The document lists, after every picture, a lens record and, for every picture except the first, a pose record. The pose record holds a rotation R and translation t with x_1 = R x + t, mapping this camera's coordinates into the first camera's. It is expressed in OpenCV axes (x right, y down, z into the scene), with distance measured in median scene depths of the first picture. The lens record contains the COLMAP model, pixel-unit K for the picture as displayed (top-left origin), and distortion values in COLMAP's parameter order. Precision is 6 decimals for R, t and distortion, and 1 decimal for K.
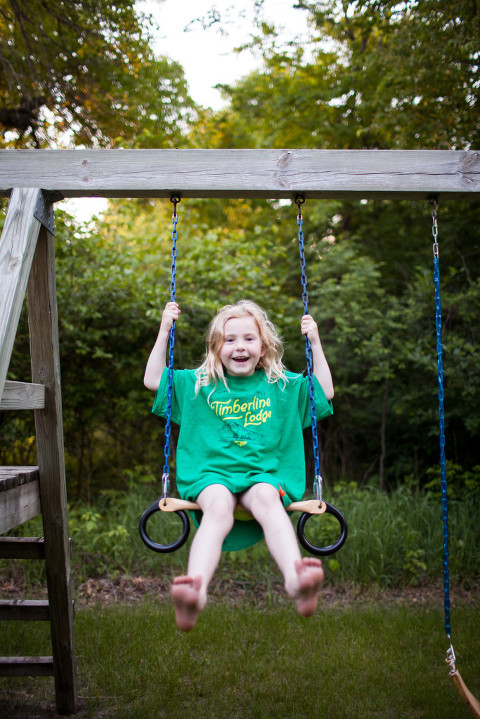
lens RADIAL K [[691.4, 0, 240.1], [0, 691.4, 338.2], [0, 0, 1]] dist [-0.101181, 0.103868]
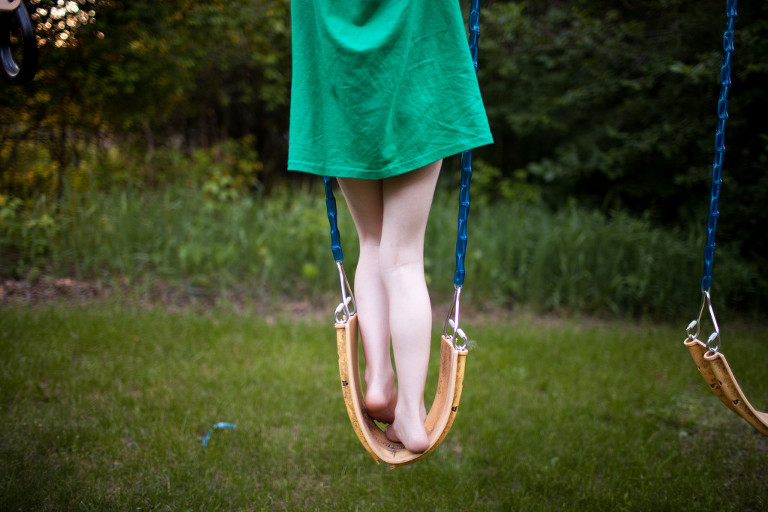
lens RADIAL K [[743.2, 0, 391.9], [0, 743.2, 245.7], [0, 0, 1]] dist [-0.062918, 0.007277]
pose [[0.995967, 0.044941, 0.077653, 0.145272], [-0.059511, 0.978611, 0.196925, 0.117523], [-0.067142, -0.200752, 0.977339, 0.153743]]
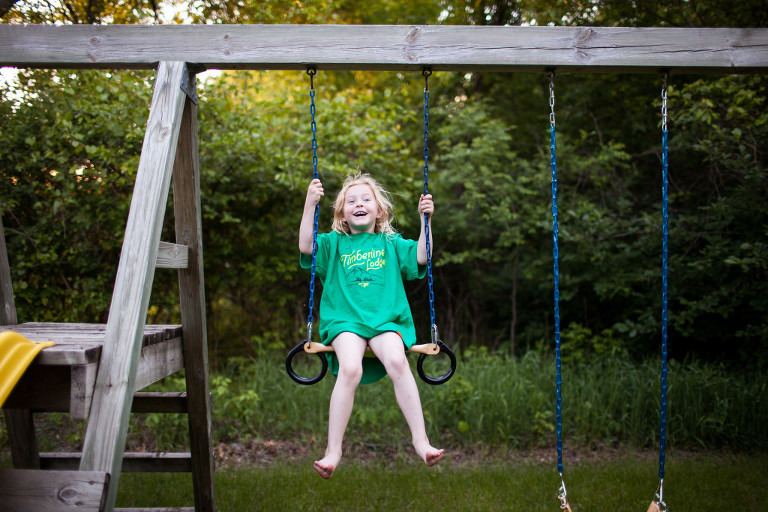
lens RADIAL K [[738.6, 0, 385.3], [0, 738.6, 236.3], [0, 0, 1]] dist [-0.101181, 0.103868]
pose [[0.999708, -0.003170, 0.023942, -0.003140], [0.002105, 0.999011, 0.044408, 0.001409], [-0.024059, -0.044345, 0.998727, -0.063902]]
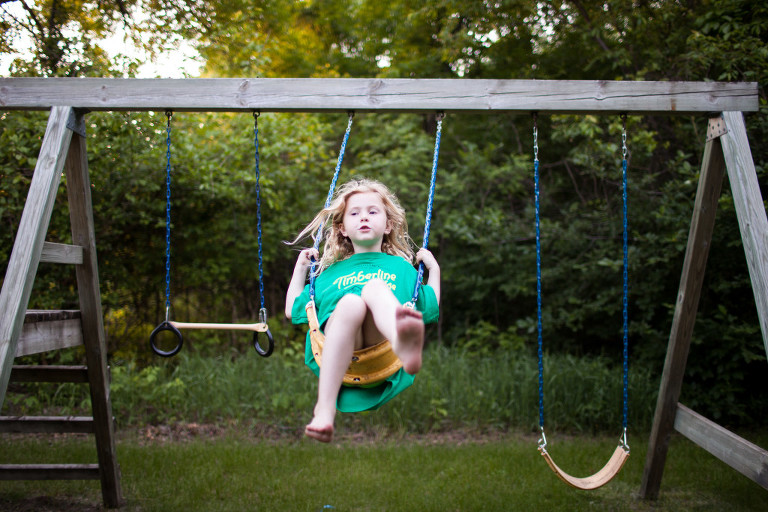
lens RADIAL K [[779.0, 0, 380.4], [0, 779.0, 236.6], [0, 0, 1]] dist [-0.060915, 0.008043]
pose [[0.999836, 0.000297, 0.018092, 0.125837], [-0.001012, 0.999217, 0.039541, -0.005761], [-0.018066, -0.039553, 0.999054, -0.242633]]
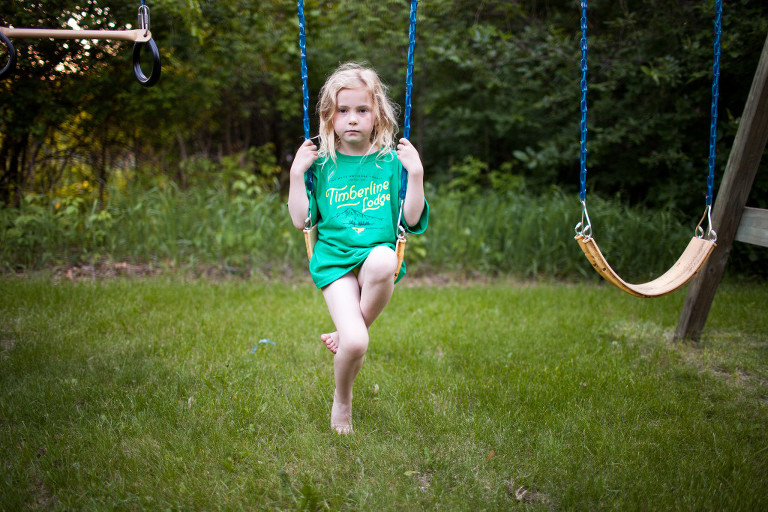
lens RADIAL K [[746.1, 0, 384.0], [0, 746.1, 256.0], [0, 0, 1]] dist [-0.078505, 0.012385]
pose [[0.998727, 0.014875, 0.048189, 0.149219], [-0.023700, 0.981864, 0.188100, 0.133050], [-0.044517, -0.189003, 0.980967, -0.004395]]
